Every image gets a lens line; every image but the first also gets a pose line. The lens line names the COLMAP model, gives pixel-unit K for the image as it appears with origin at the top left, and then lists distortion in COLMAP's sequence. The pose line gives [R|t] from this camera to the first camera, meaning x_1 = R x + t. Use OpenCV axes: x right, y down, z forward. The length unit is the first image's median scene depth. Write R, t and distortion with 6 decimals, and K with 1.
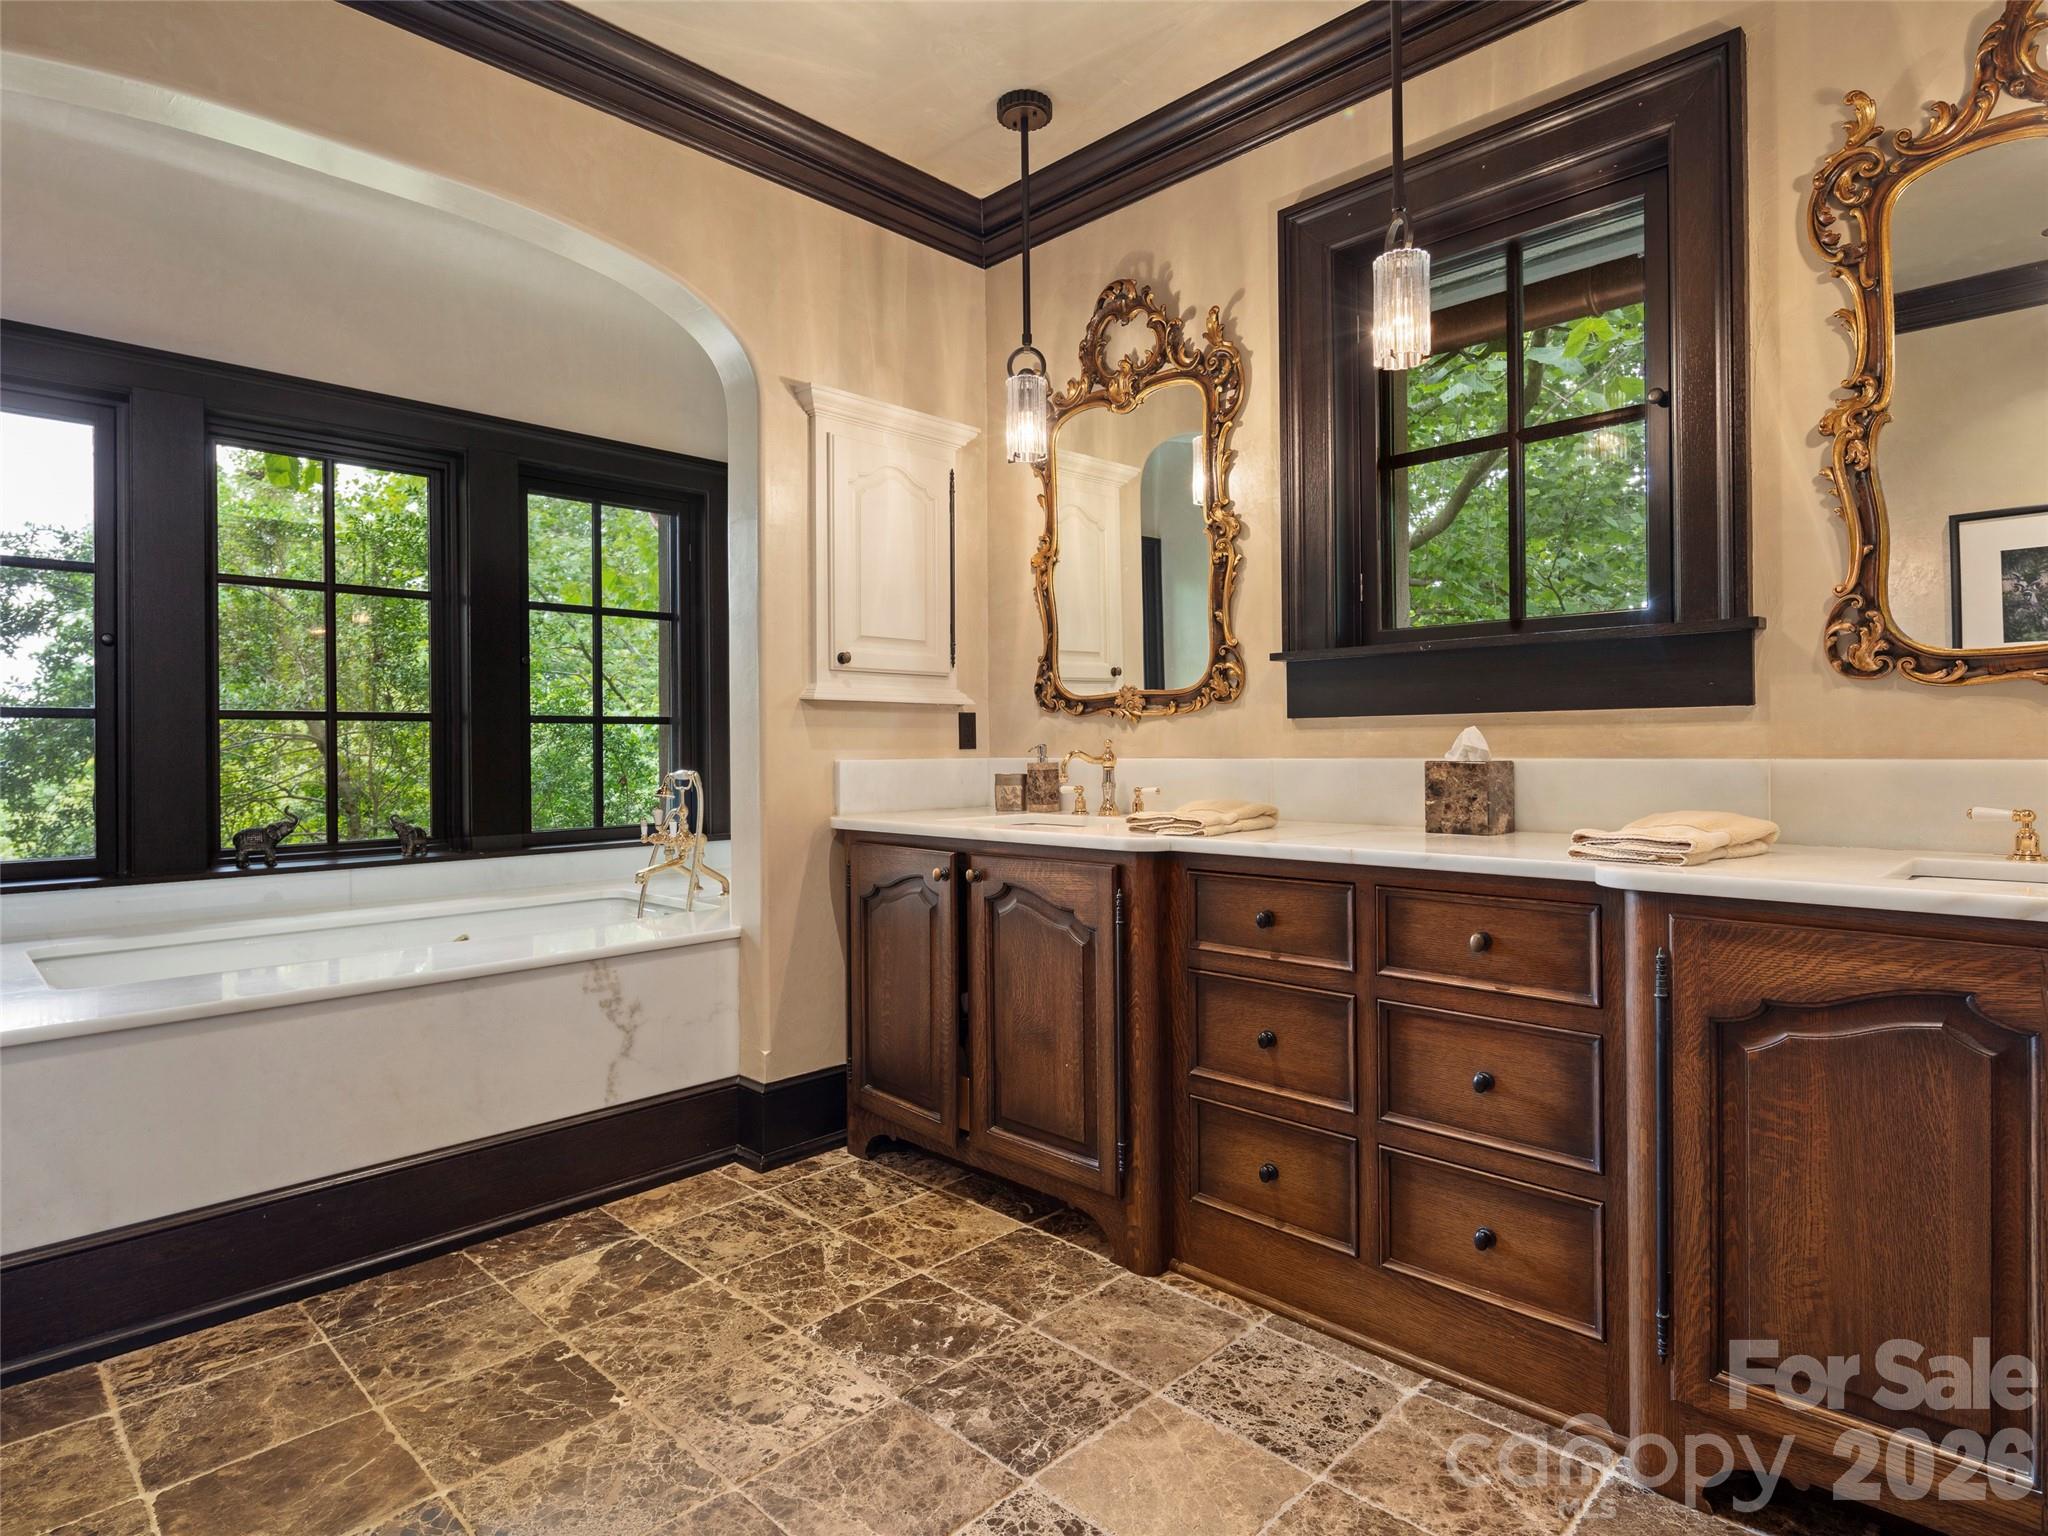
lens RADIAL K [[1112.0, 0, 1034.7], [0, 1112.0, 747.2], [0, 0, 1]] dist [0.006834, -0.009389]
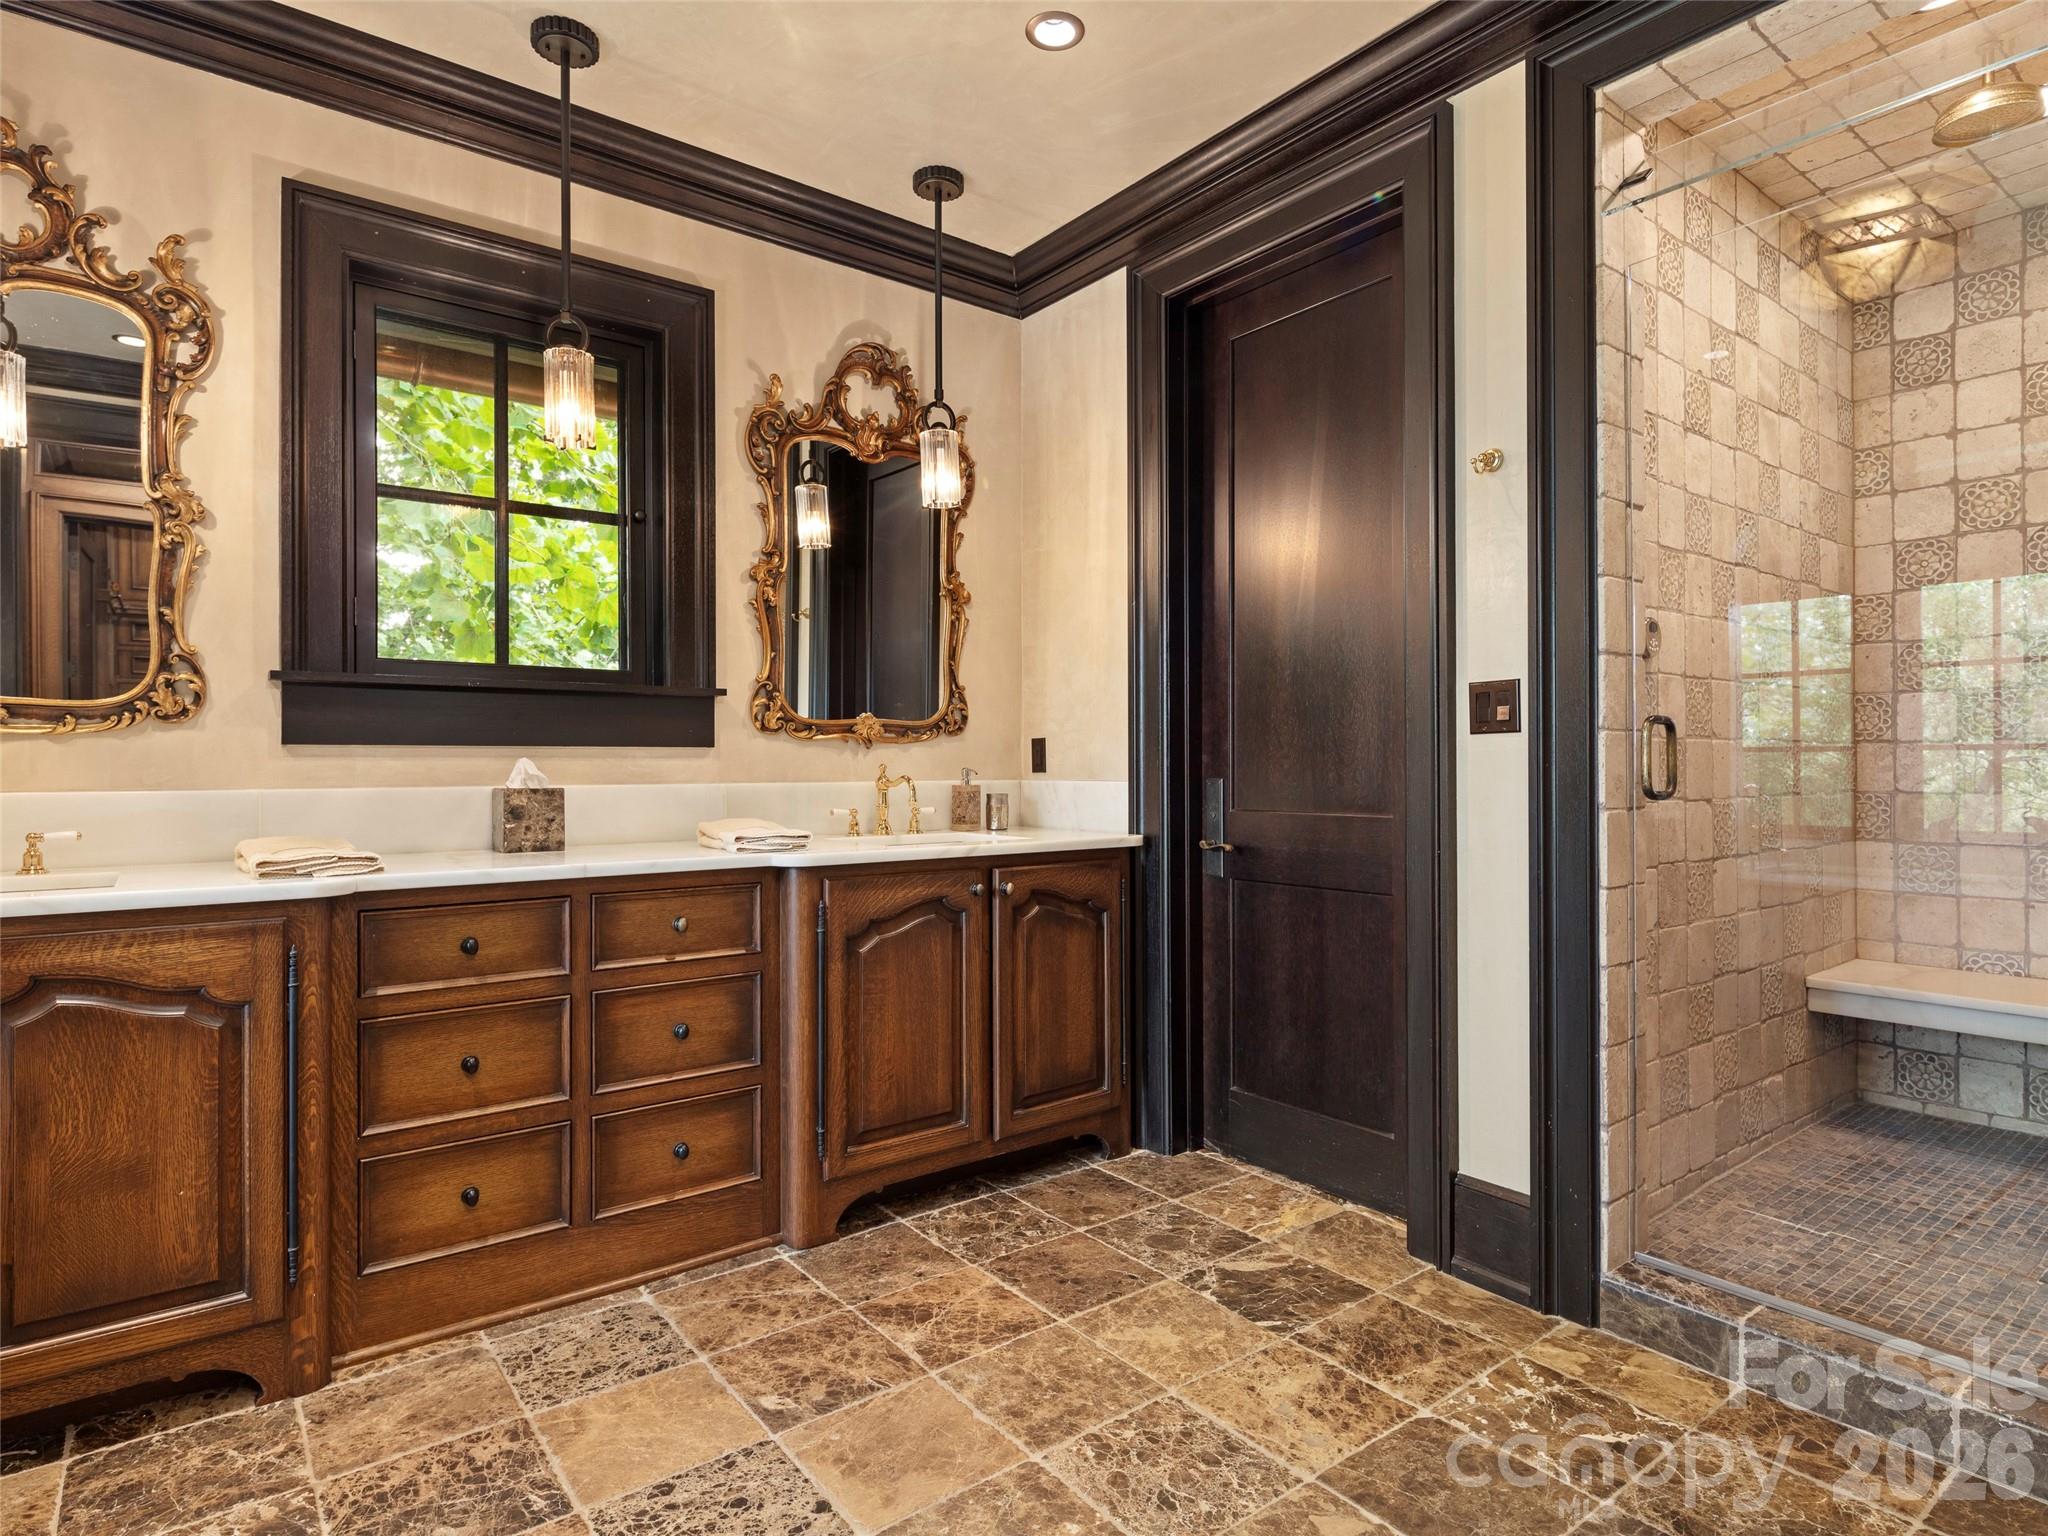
lens RADIAL K [[1112.0, 0, 1035.6], [0, 1112.0, 771.3], [0, 0, 1]] dist [0.006834, -0.009389]
pose [[0.134485, 0.005349, 0.990901, -0.731334], [0.003524, 0.999977, -0.005877, 0.003689], [-0.990909, 0.004283, 0.134463, 0.356224]]
